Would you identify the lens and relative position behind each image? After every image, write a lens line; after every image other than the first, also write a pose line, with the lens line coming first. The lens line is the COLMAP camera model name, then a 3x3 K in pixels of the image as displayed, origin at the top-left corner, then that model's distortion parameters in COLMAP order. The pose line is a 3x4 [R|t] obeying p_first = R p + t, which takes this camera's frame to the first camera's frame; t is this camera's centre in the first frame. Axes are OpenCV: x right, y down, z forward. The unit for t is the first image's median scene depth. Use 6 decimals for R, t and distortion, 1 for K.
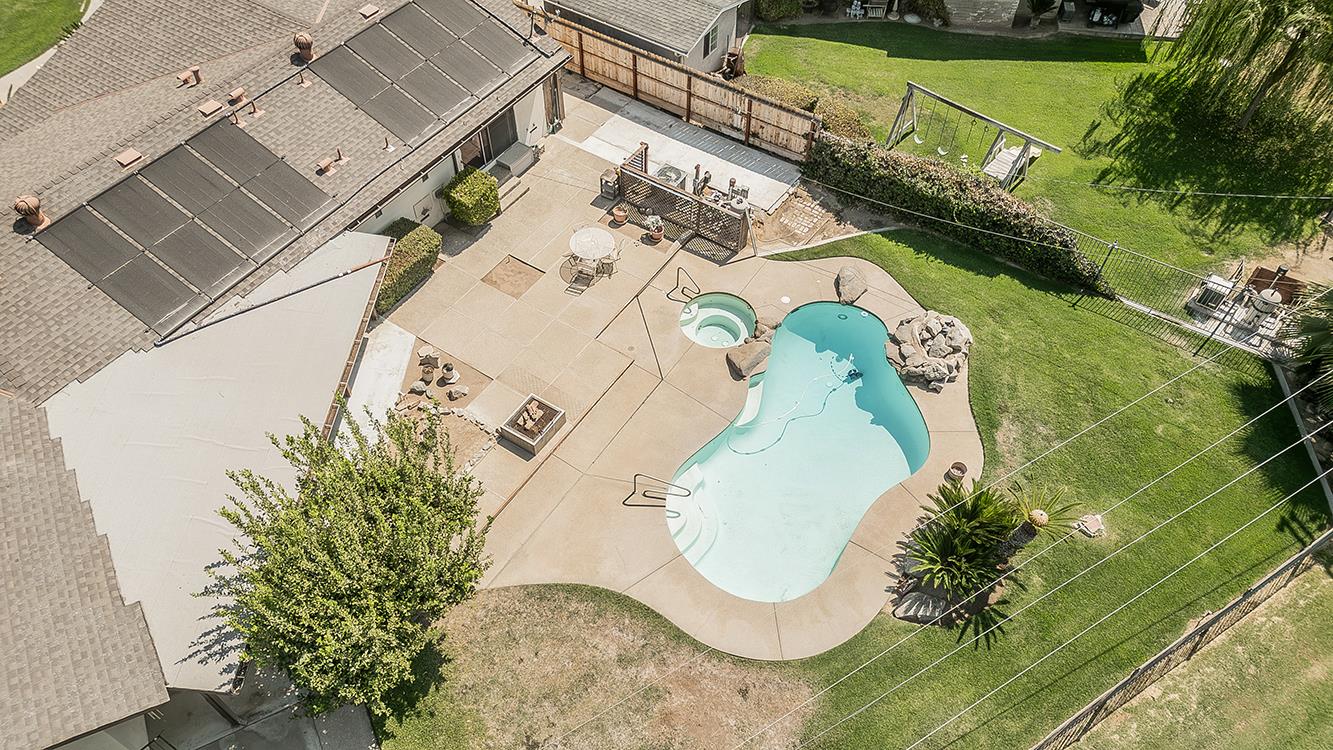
lens RADIAL K [[931.1, 0, 663.1], [0, 931.1, 375.7], [0, 0, 1]] dist [0.071682, -0.039297]
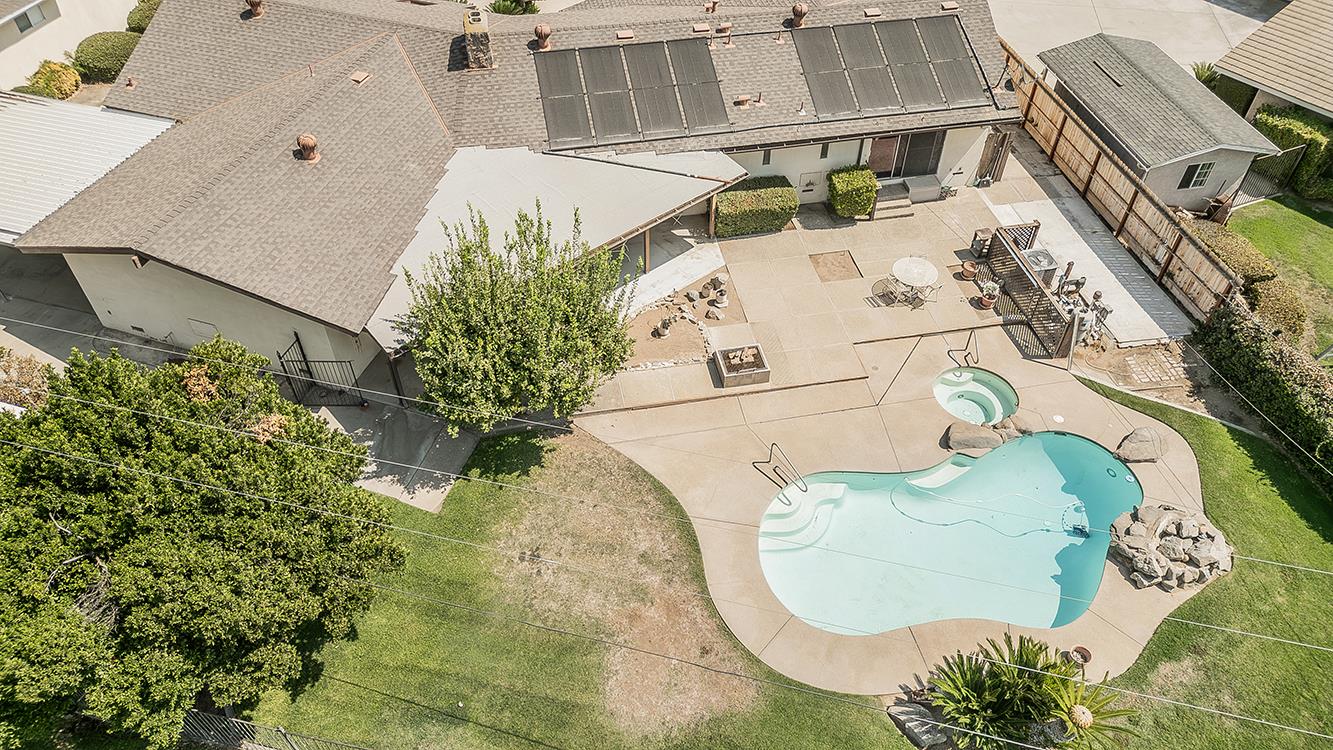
lens RADIAL K [[931.1, 0, 663.1], [0, 931.1, 375.7], [0, 0, 1]] dist [0.071682, -0.039297]
pose [[0.698748, 0.505483, -0.506200, 0.309676], [-0.556652, 0.828642, 0.059077, 0.043813], [0.449322, 0.240497, 0.860390, 0.034495]]
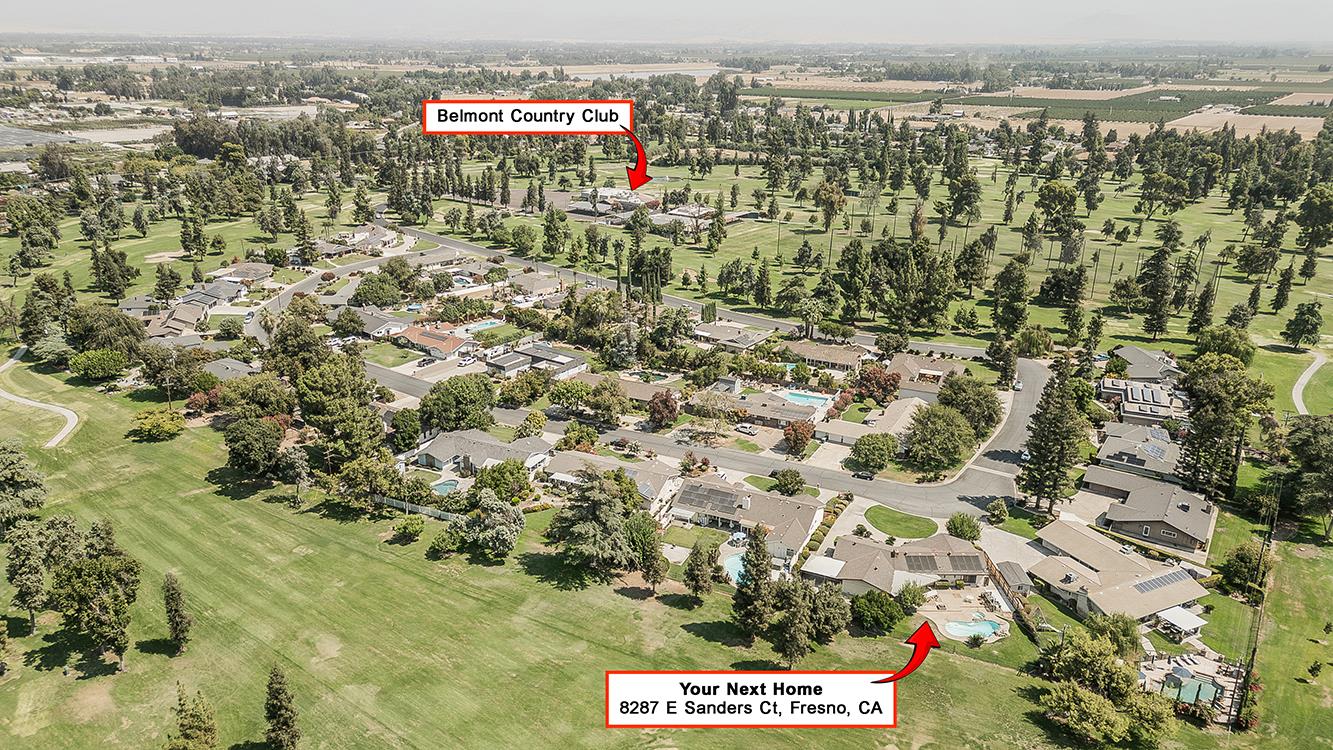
lens RADIAL K [[931.1, 0, 663.1], [0, 931.1, 375.7], [0, 0, 1]] dist [0.071682, -0.039297]
pose [[0.566075, 0.281620, -0.774757, 3.320684], [-0.643672, 0.738168, -0.201978, 1.399995], [0.515020, 0.613024, 0.599129, -4.889696]]
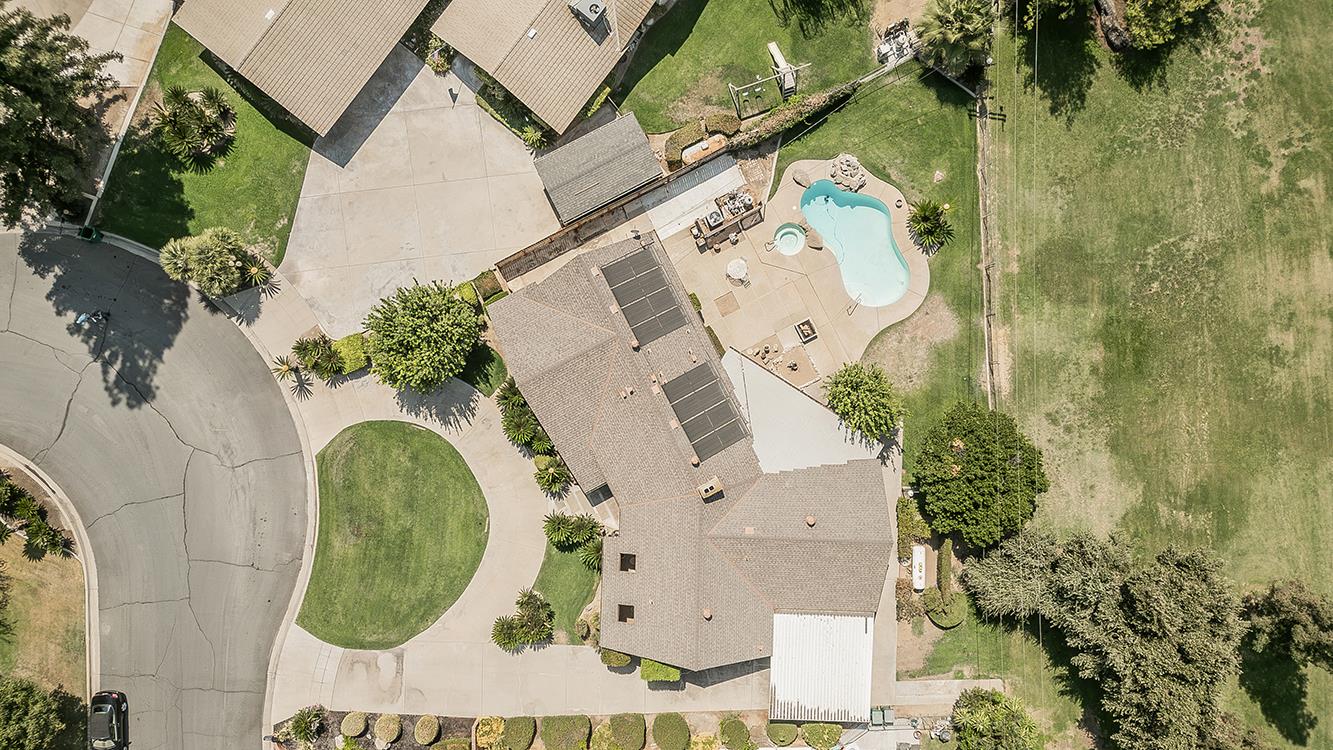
lens RADIAL K [[931.1, 0, 663.1], [0, 931.1, 375.7], [0, 0, 1]] dist [0.071682, -0.039297]
pose [[0.489768, -0.871852, 0.001640, -0.409623], [0.667169, 0.375996, 0.643049, -1.684083], [-0.561260, -0.313850, 0.765823, -0.759683]]
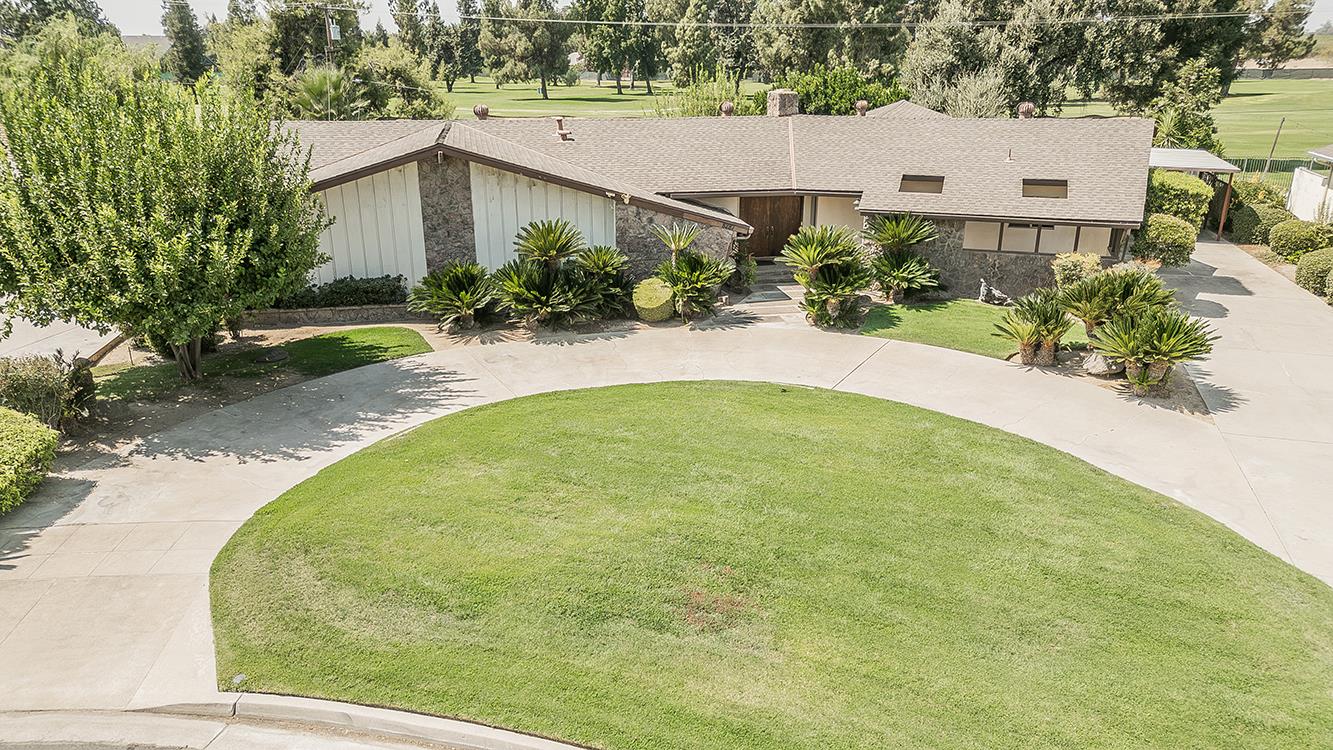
lens RADIAL K [[931.1, 0, 663.1], [0, 931.1, 375.7], [0, 0, 1]] dist [0.071682, -0.039297]
pose [[-0.692464, -0.238491, 0.680894, -1.388187], [0.560366, 0.416640, 0.715821, -0.909239], [-0.454405, 0.877230, -0.154866, 1.345715]]
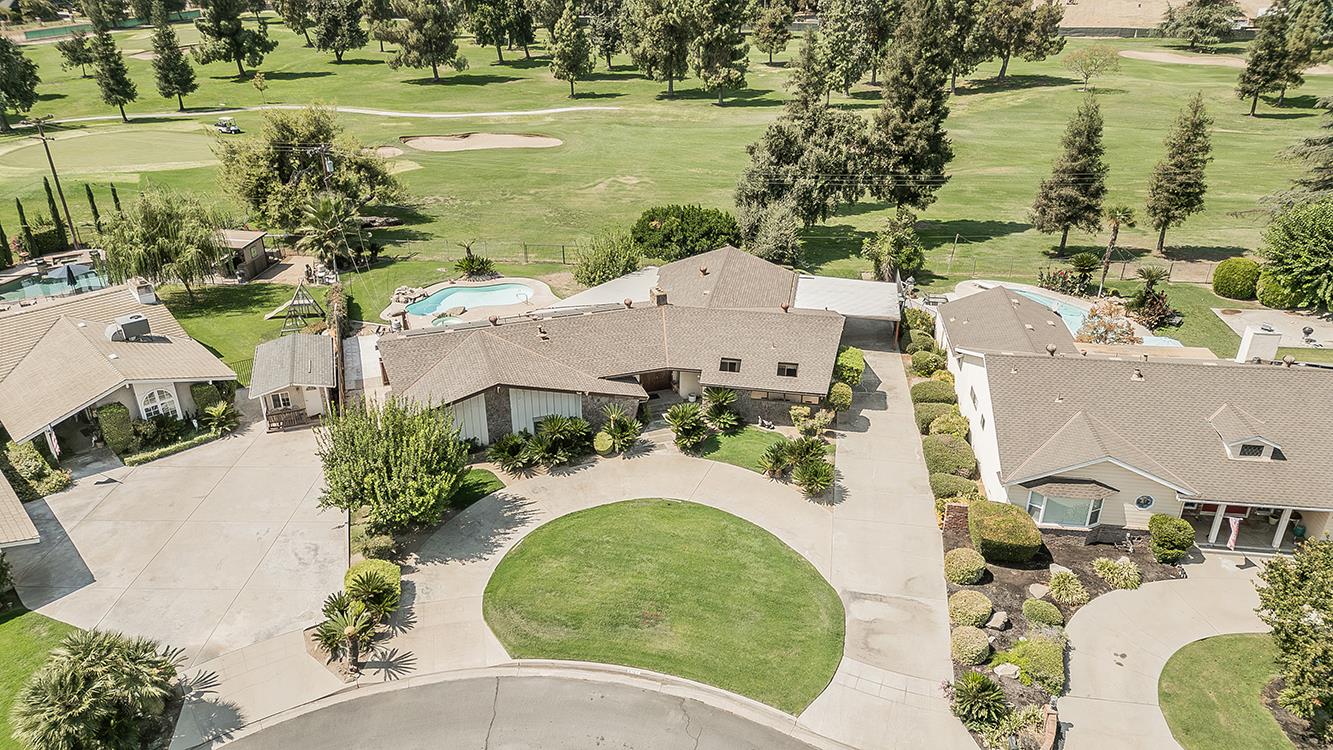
lens RADIAL K [[928.9, 0, 663.1], [0, 928.9, 375.2], [0, 0, 1]] dist [0.080225, -0.050631]
pose [[-0.785989, -0.275519, 0.553453, -1.840923], [0.481362, 0.289035, 0.827496, -1.832183], [-0.387958, 0.916814, -0.094554, 1.146514]]
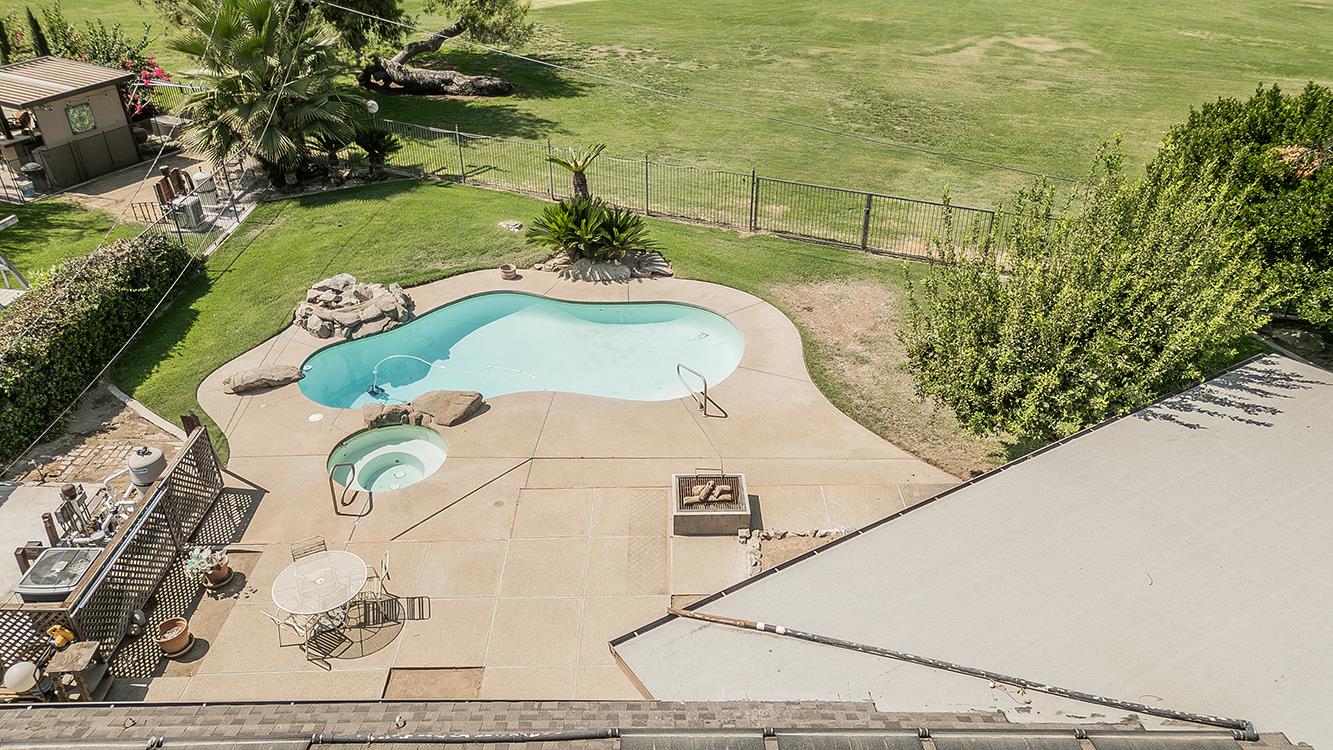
lens RADIAL K [[931.1, 0, 663.1], [0, 931.1, 375.7], [0, 0, 1]] dist [0.071682, -0.039297]
pose [[-0.553996, -0.442902, 0.704930, -0.489531], [0.644400, 0.307979, 0.699927, -0.416612], [-0.527102, 0.842014, 0.114787, 0.773733]]
